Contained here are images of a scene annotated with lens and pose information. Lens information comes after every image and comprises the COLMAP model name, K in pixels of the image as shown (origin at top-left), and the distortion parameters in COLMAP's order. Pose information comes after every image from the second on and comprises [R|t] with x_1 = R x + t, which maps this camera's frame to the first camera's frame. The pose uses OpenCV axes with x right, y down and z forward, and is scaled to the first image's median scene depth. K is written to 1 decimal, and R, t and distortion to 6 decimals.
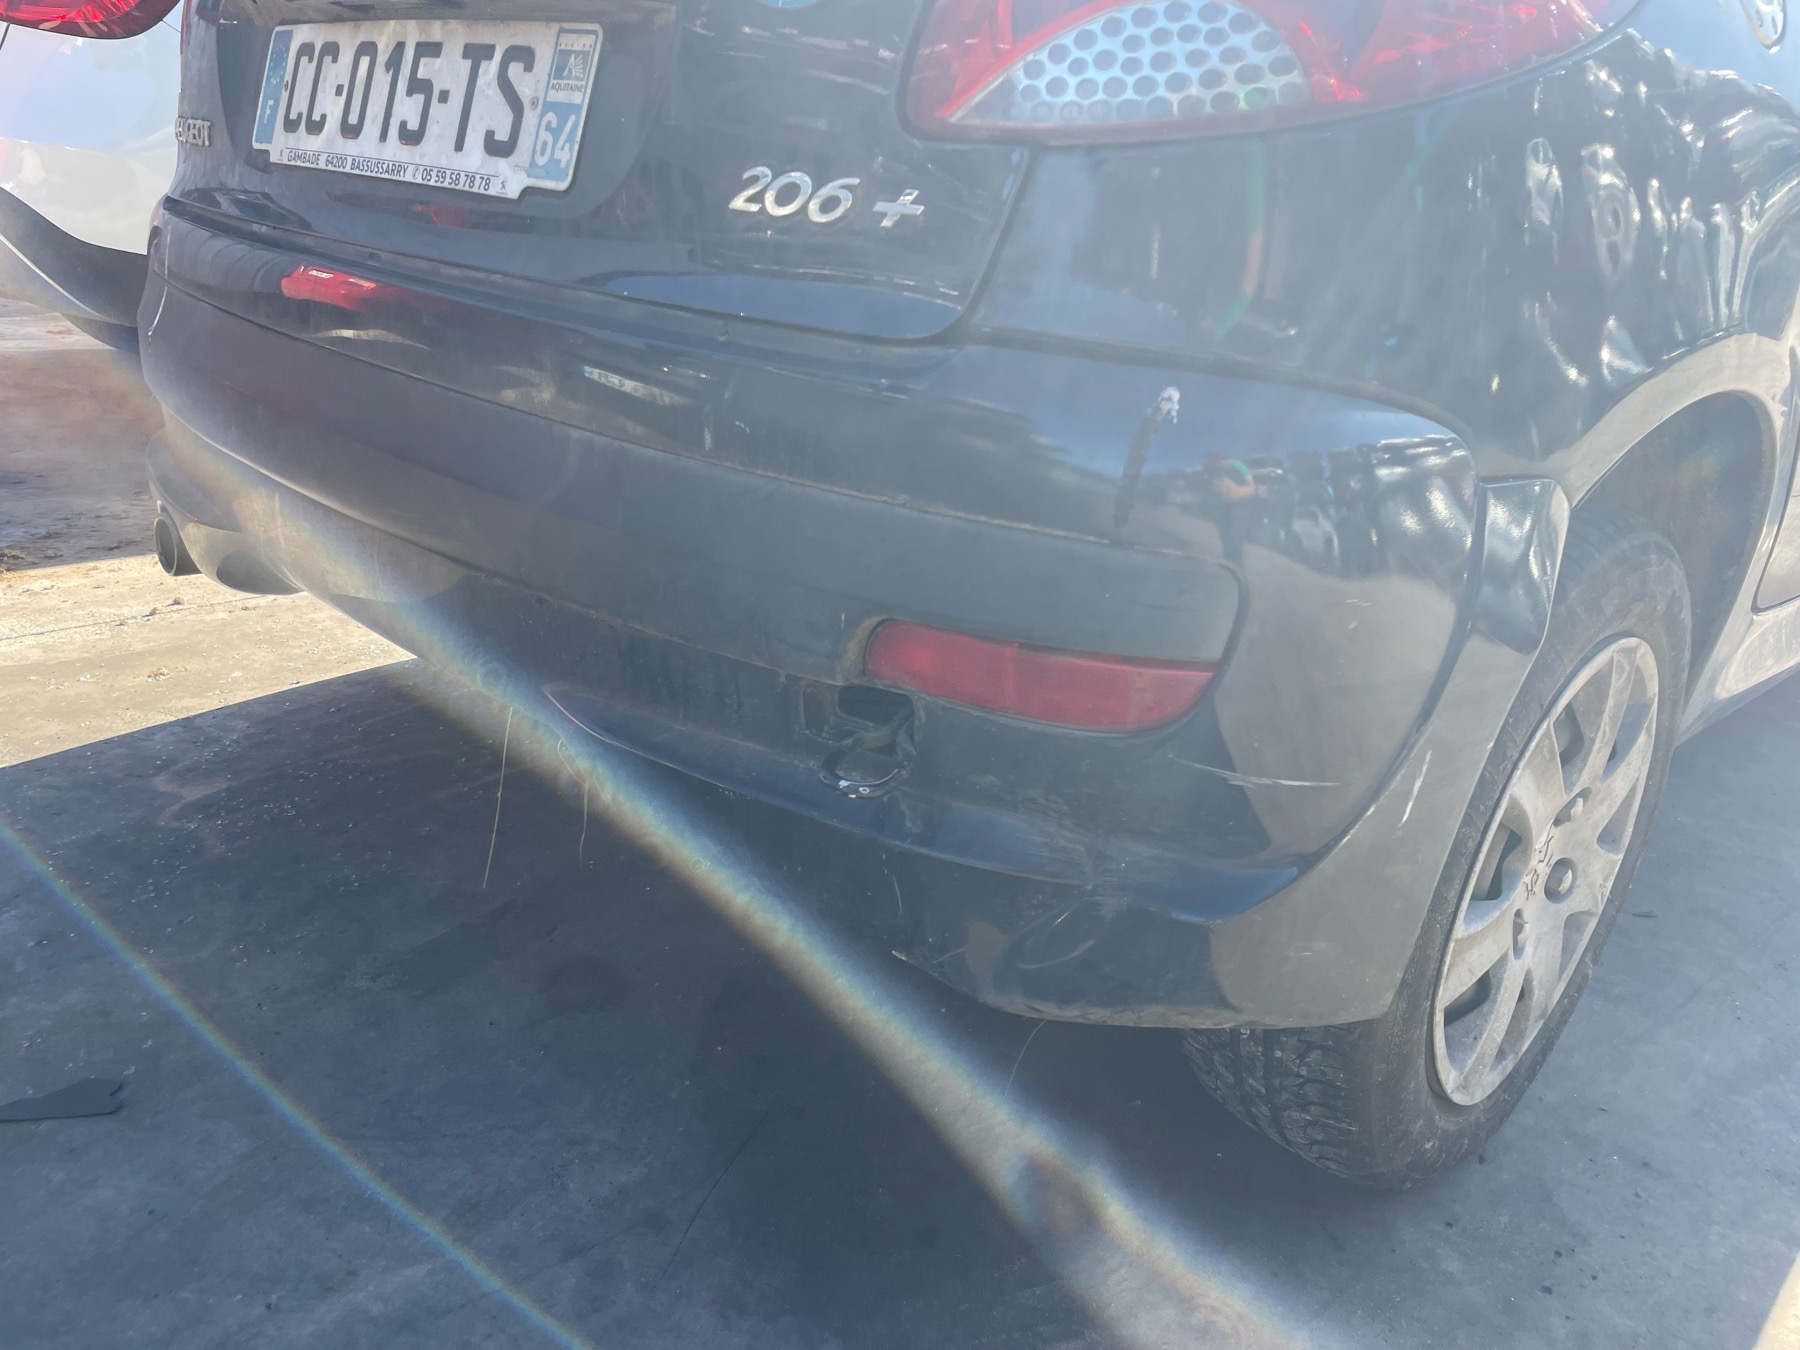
lens RADIAL K [[1346.3, 0, 869.3], [0, 1346.3, 657.0], [0, 0, 1]] dist [0.098009, -0.149081]
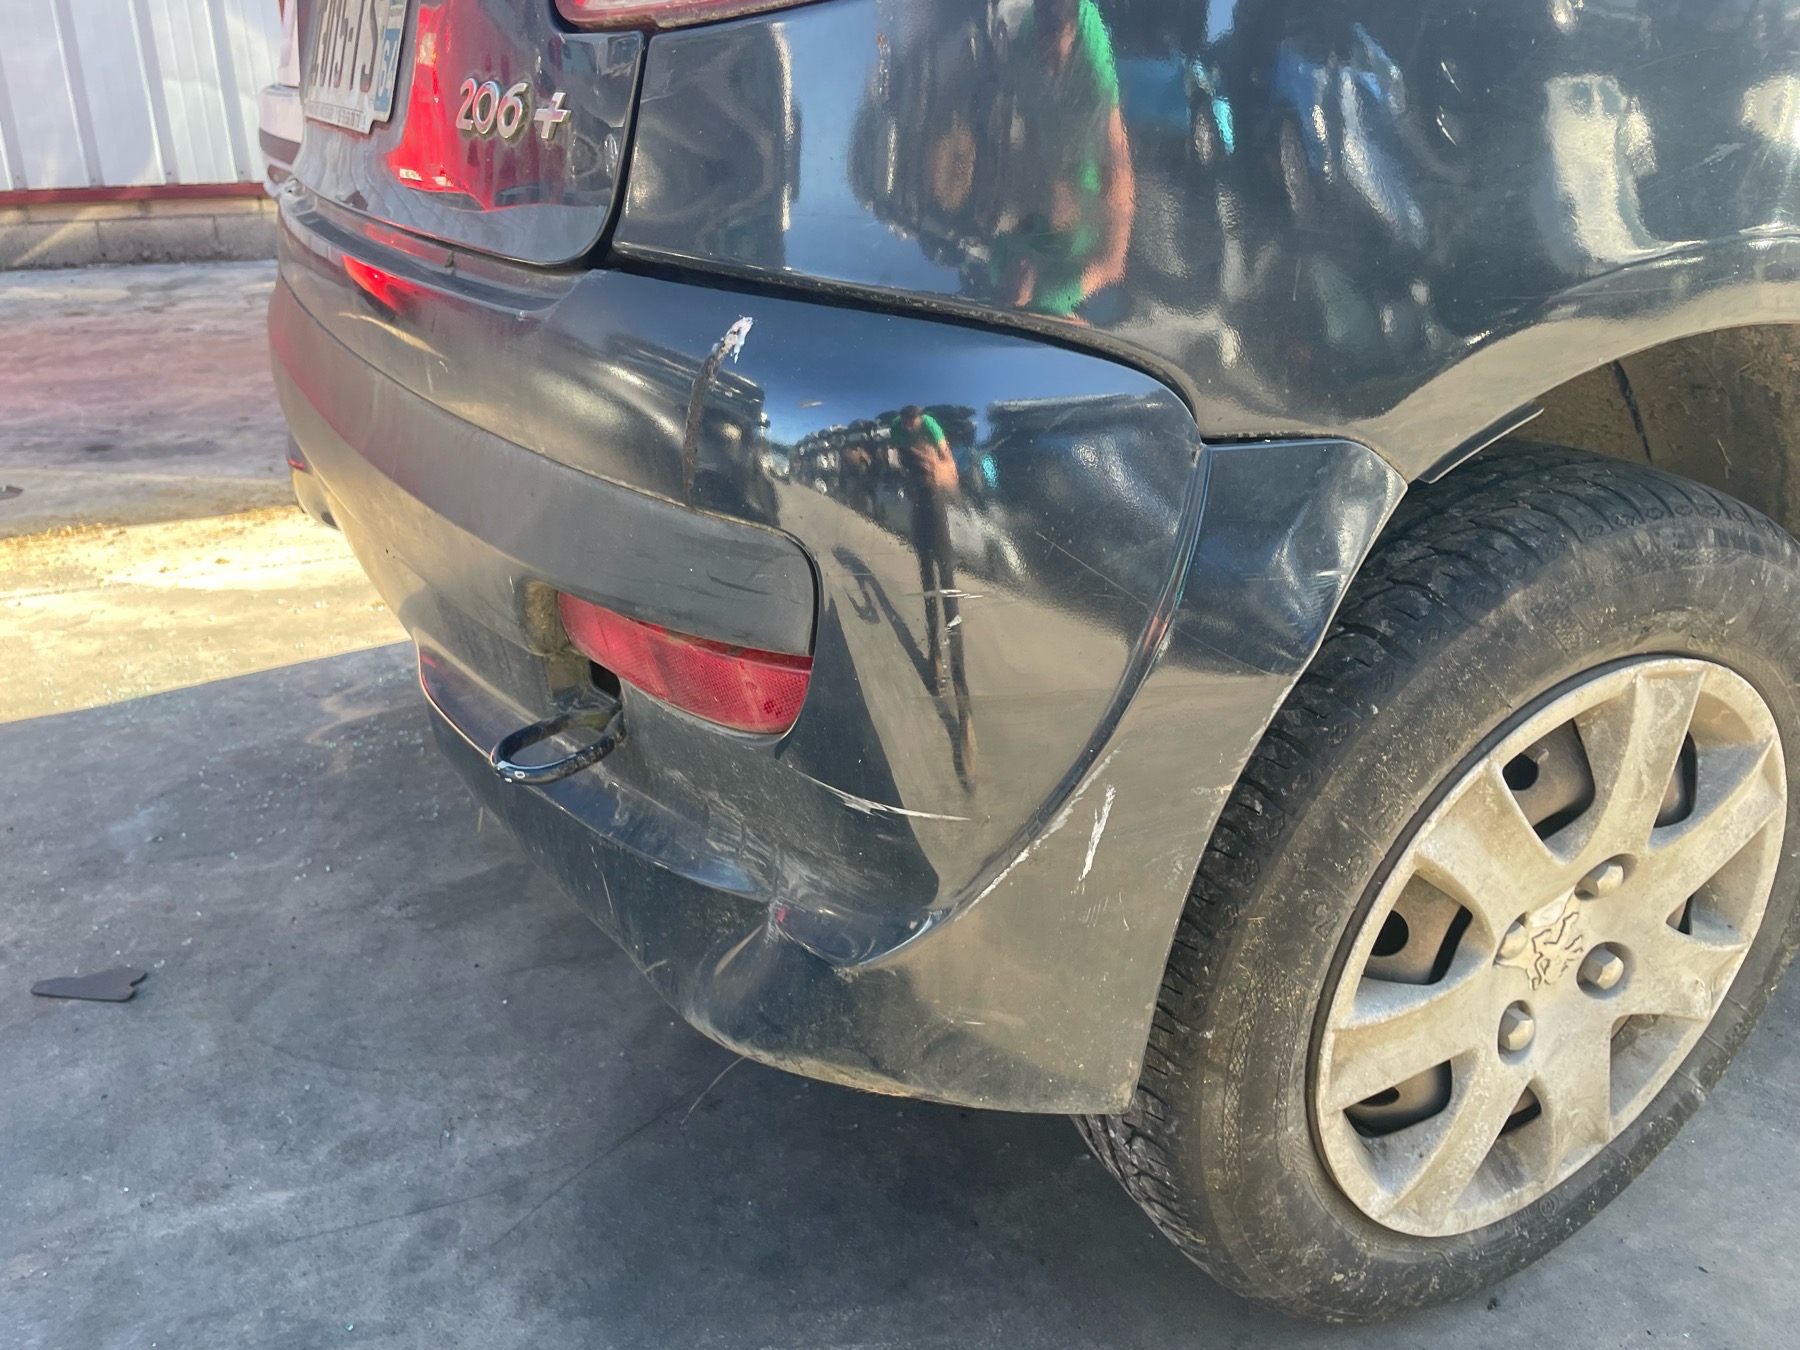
lens RADIAL K [[1351.1, 0, 897.4], [0, 1351.1, 654.3], [0, 0, 1]] dist [0.076019, -0.112364]
pose [[0.949160, 0.064621, -0.308089, 0.381266], [-0.055478, 0.997723, 0.038352, -0.022015], [0.309866, -0.019310, 0.950584, 0.164918]]
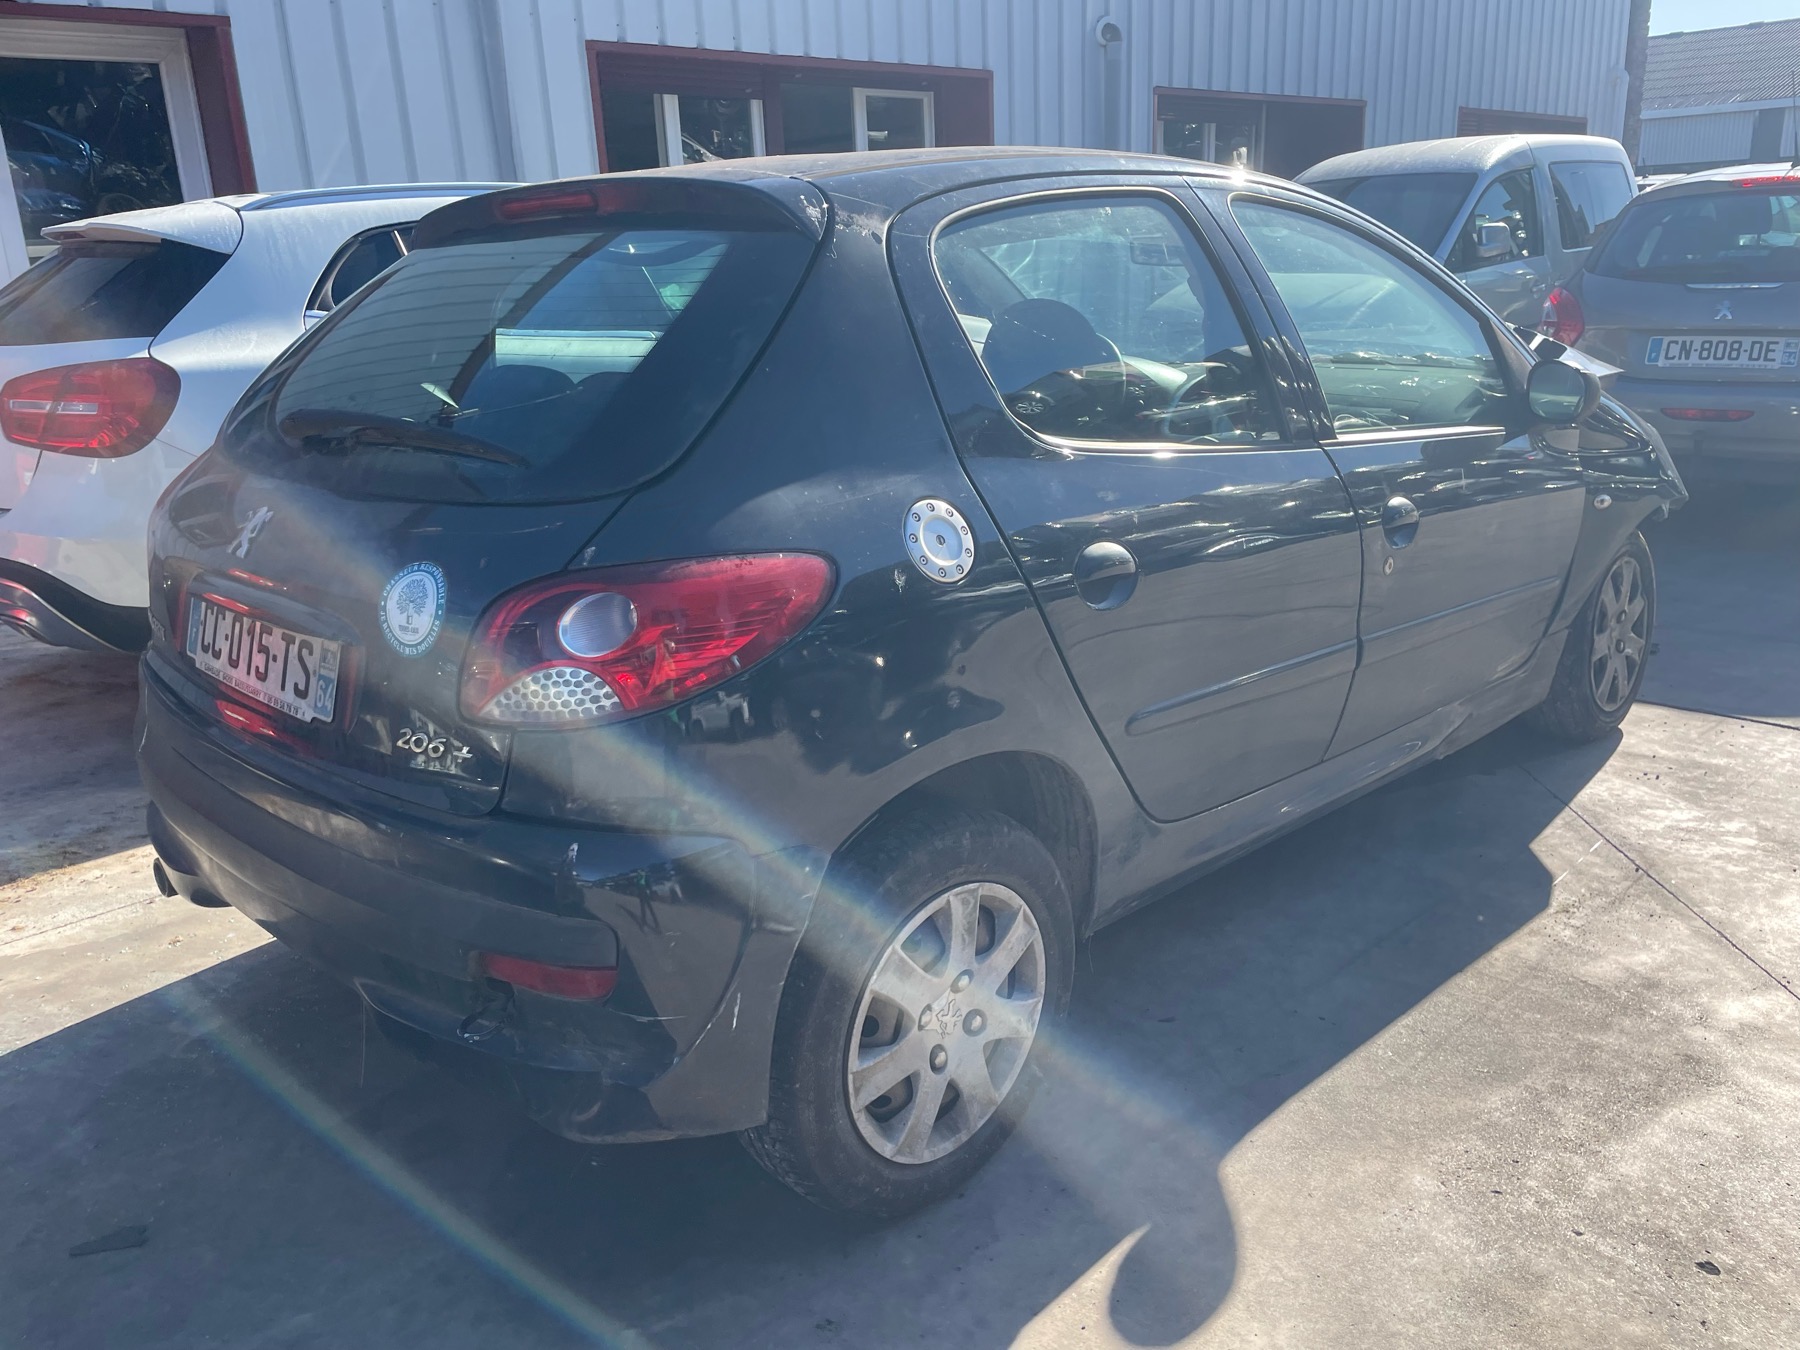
lens RADIAL K [[1382.9, 0, 919.5], [0, 1382.9, 676.1], [0, 0, 1]] dist [0.084415, -0.110888]
pose [[0.994501, -0.101294, -0.026603, 0.567676], [0.099794, 0.993612, -0.052690, -0.193904], [0.031771, 0.049745, 0.998257, -0.802956]]
